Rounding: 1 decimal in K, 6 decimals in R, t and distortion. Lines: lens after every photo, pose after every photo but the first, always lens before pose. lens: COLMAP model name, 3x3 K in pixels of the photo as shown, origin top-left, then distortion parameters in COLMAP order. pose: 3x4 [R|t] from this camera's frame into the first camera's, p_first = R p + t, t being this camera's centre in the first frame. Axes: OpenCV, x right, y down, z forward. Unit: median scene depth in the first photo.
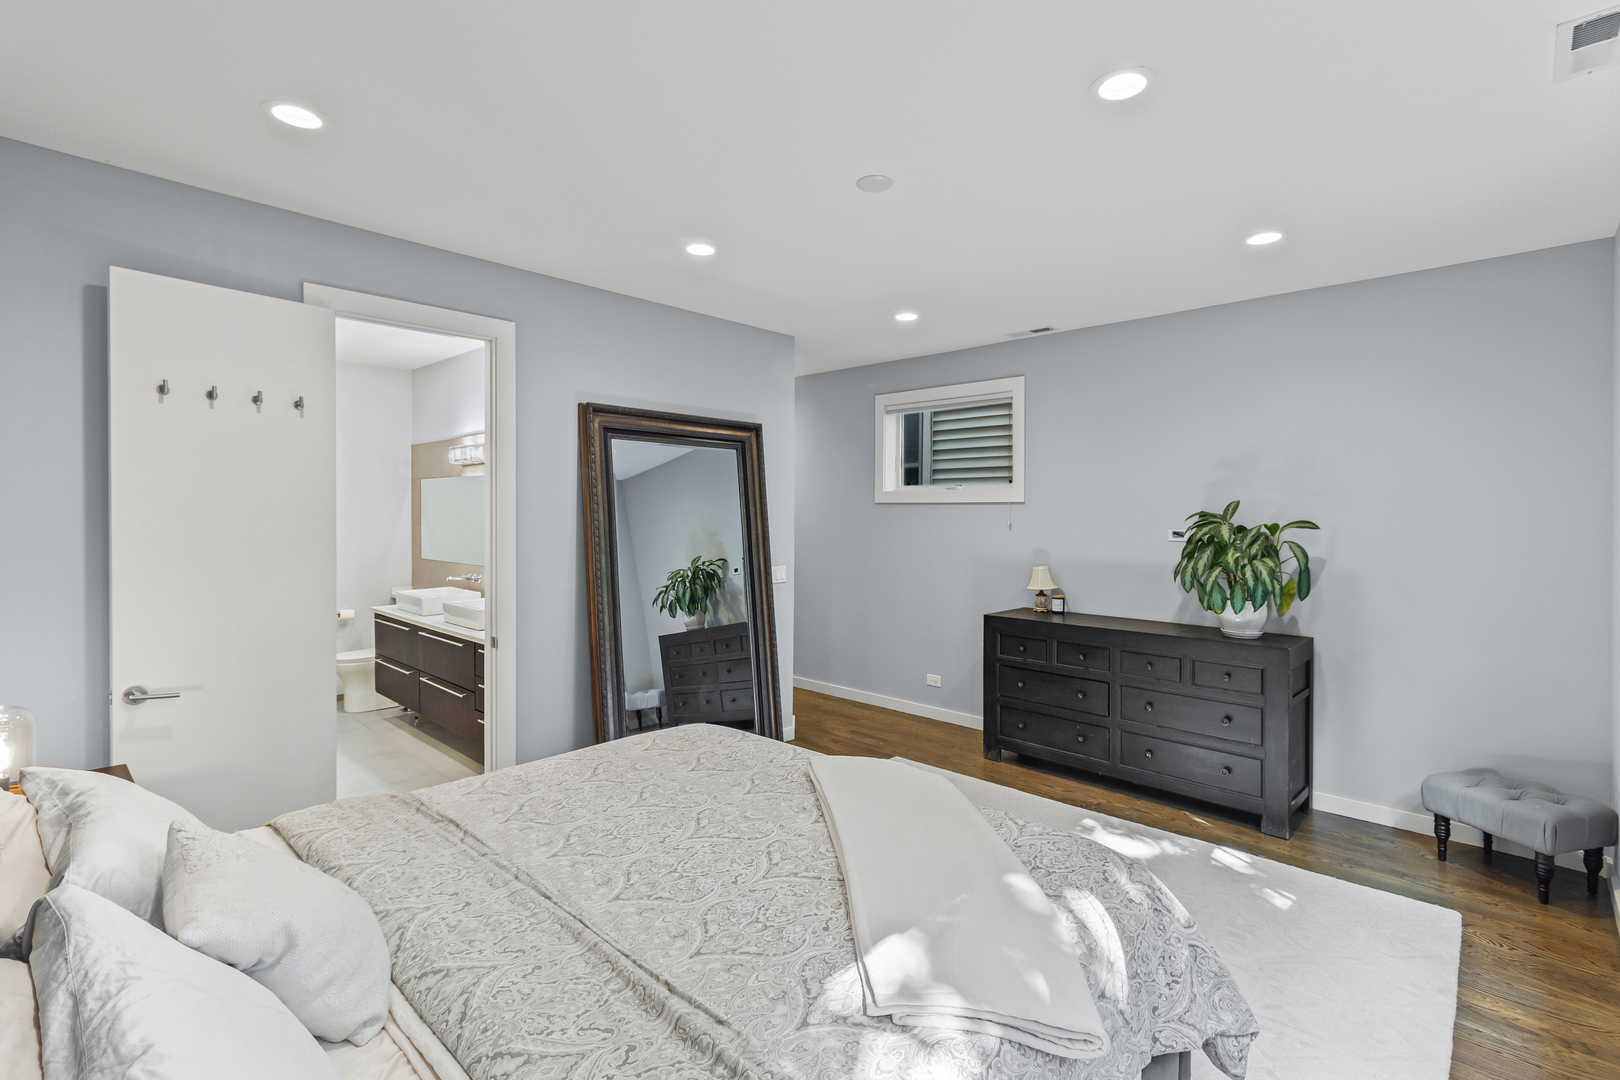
lens RADIAL K [[755.3, 0, 820.1], [0, 755.3, 524.1], [0, 0, 1]] dist [0.010940, 0.002007]
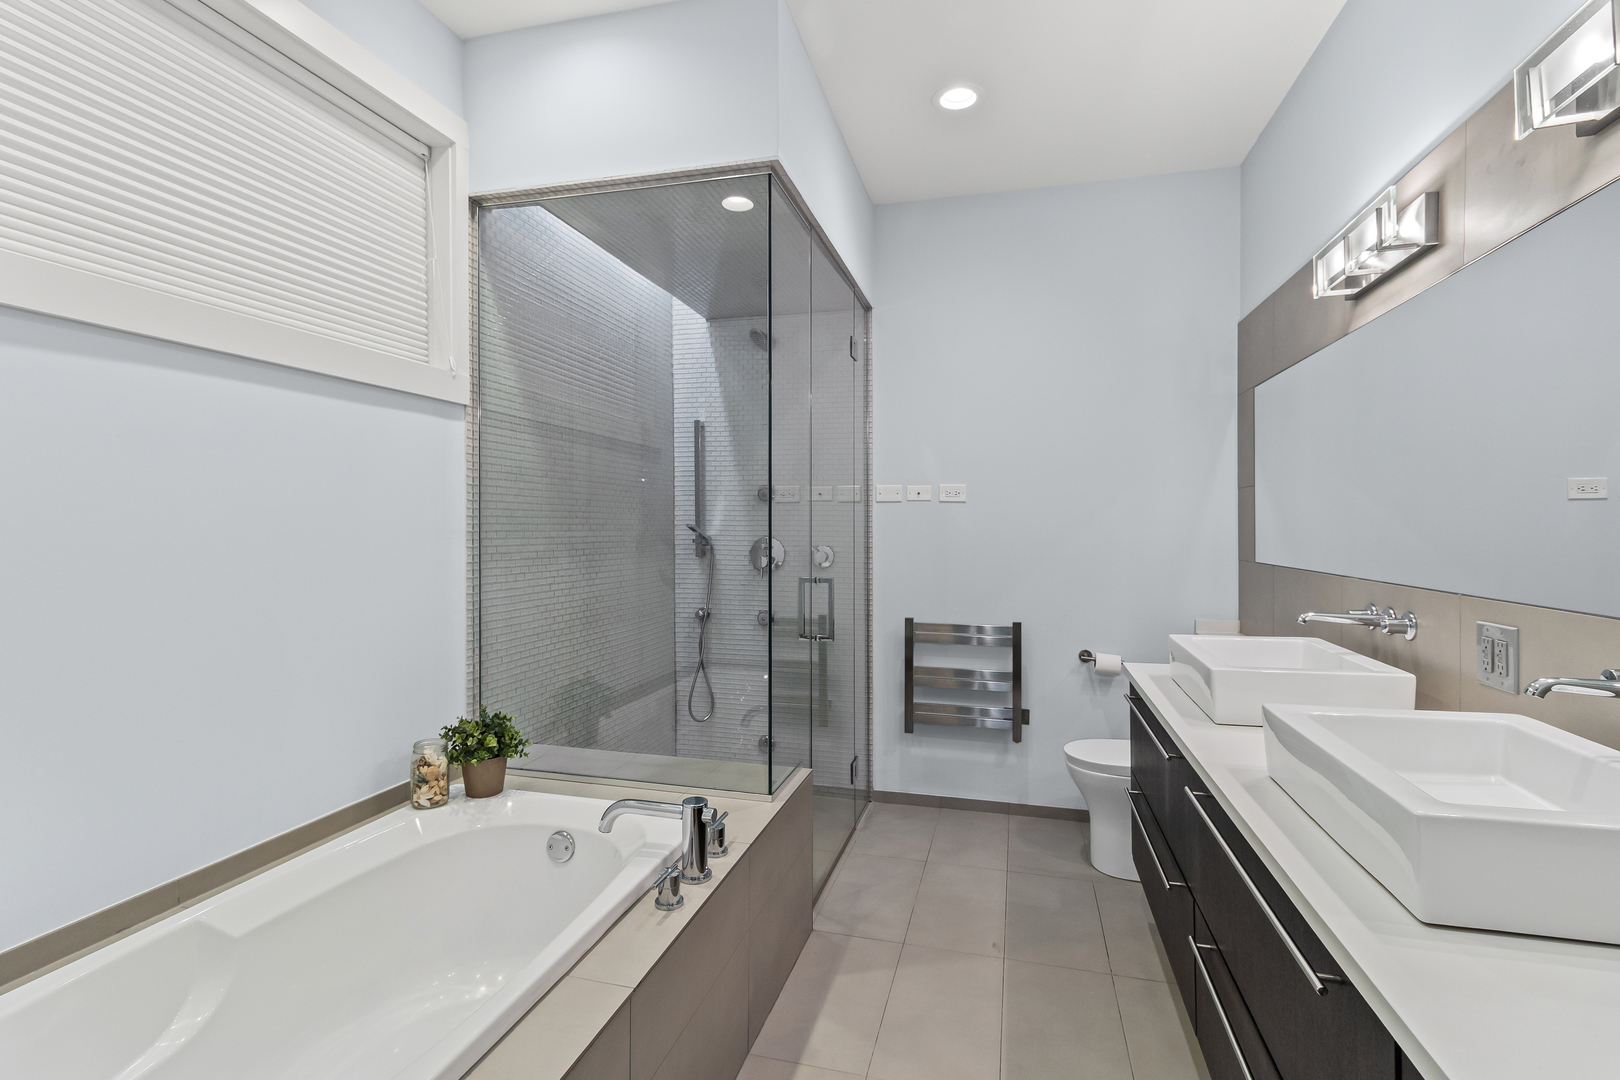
lens RADIAL K [[755.3, 0, 794.9], [0, 755.3, 533.8], [0, 0, 1]] dist [0.010940, 0.002007]
pose [[0.462380, 0.005197, -0.886666, -0.271898], [-0.017347, 0.999844, -0.003186, 0.035962], [0.886512, 0.016855, 0.462399, 0.591595]]
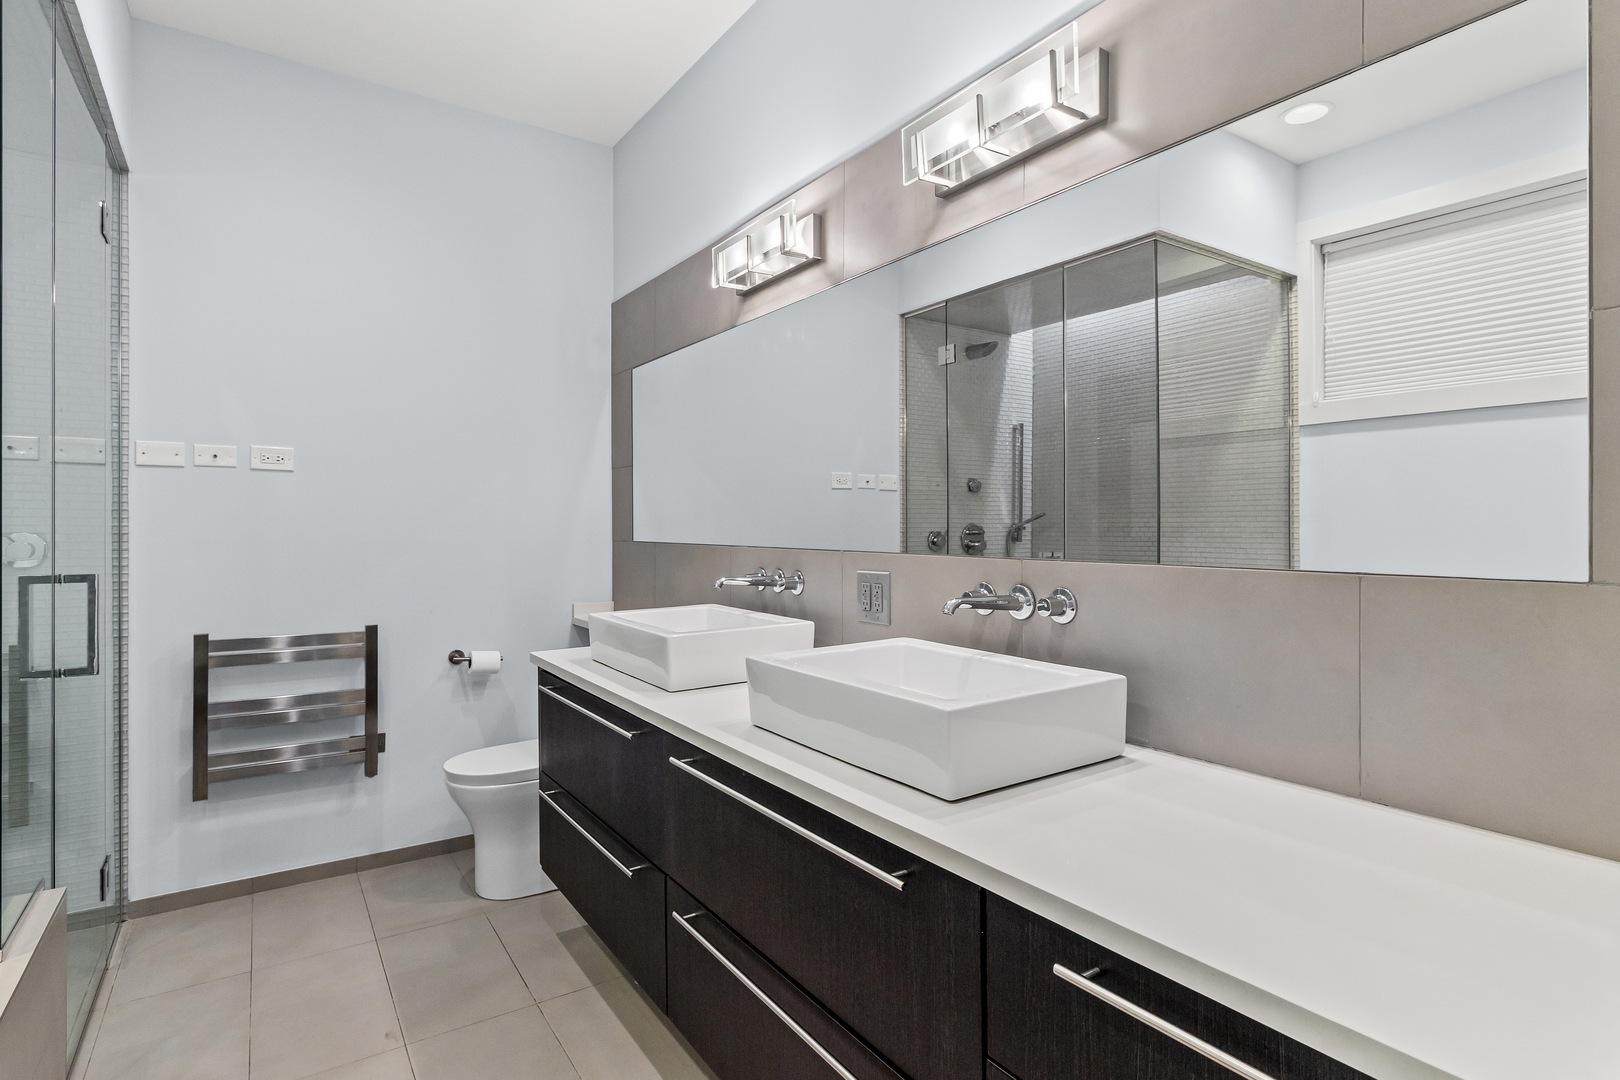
lens RADIAL K [[838.2, 0, 807.4], [0, 838.2, 527.6], [0, 0, 1]] dist [0.002738, 0.000570]
pose [[0.975267, -0.001786, -0.221025, -0.335502], [-0.002894, 0.999778, -0.020849, 0.049610], [0.221013, 0.020973, 0.975045, 0.572072]]
